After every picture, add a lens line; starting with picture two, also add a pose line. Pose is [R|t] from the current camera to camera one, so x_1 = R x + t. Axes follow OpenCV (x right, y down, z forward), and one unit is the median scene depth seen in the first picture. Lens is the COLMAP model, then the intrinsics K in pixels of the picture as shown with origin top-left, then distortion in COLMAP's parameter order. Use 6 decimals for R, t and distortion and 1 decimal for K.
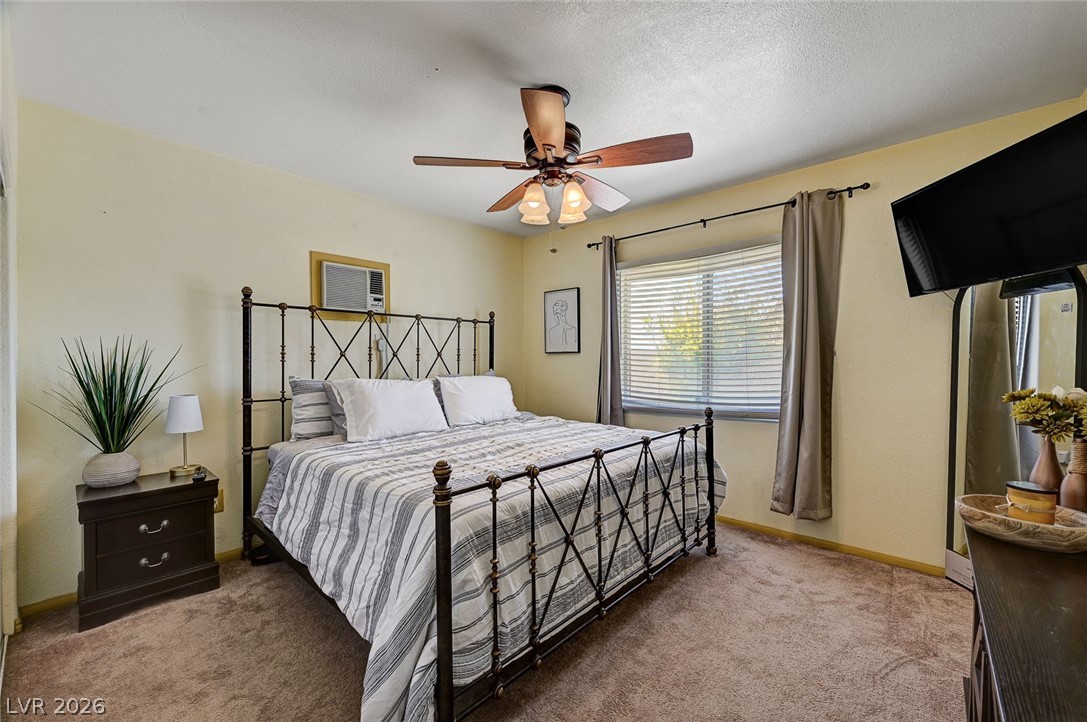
lens RADIAL K [[441.4, 0, 546.2], [0, 441.4, 358.6], [0, 0, 1]] dist [-0.000262, 0.000197]
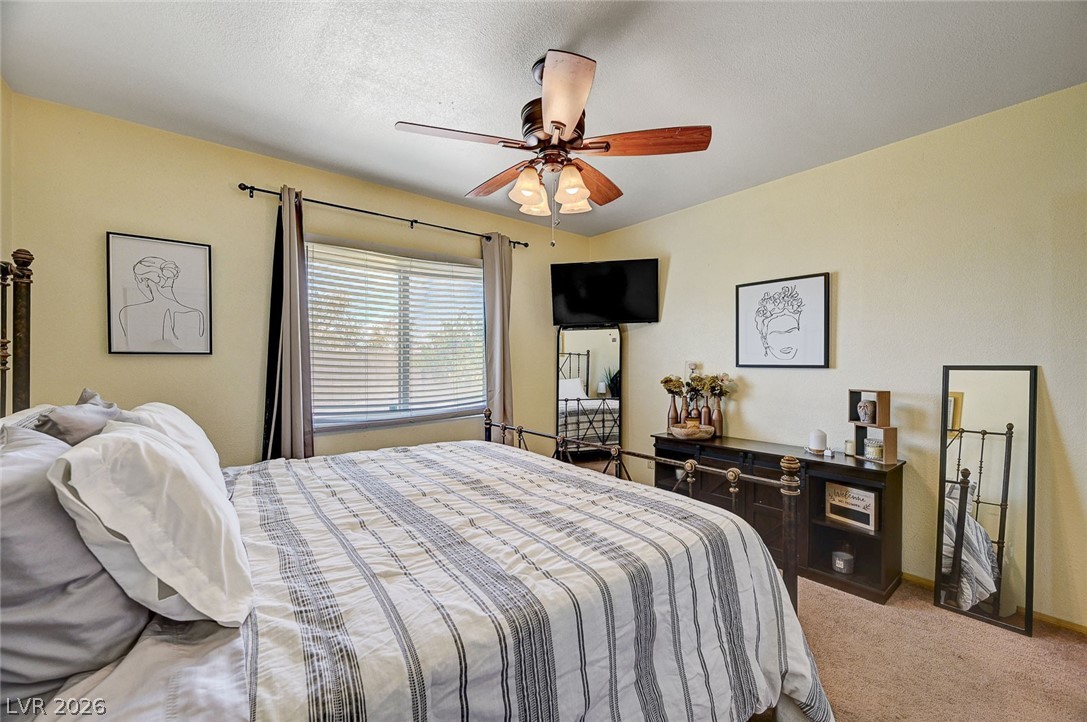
lens RADIAL K [[435.7, 0, 561.9], [0, 435.7, 363.1], [0, 0, 1]] dist [-0.000223, 0.000084]
pose [[0.152512, 0.001366, 0.988301, -0.530616], [0.000619, 0.999999, -0.001478, -0.000222], [-0.988301, 0.000837, 0.152511, 0.527058]]
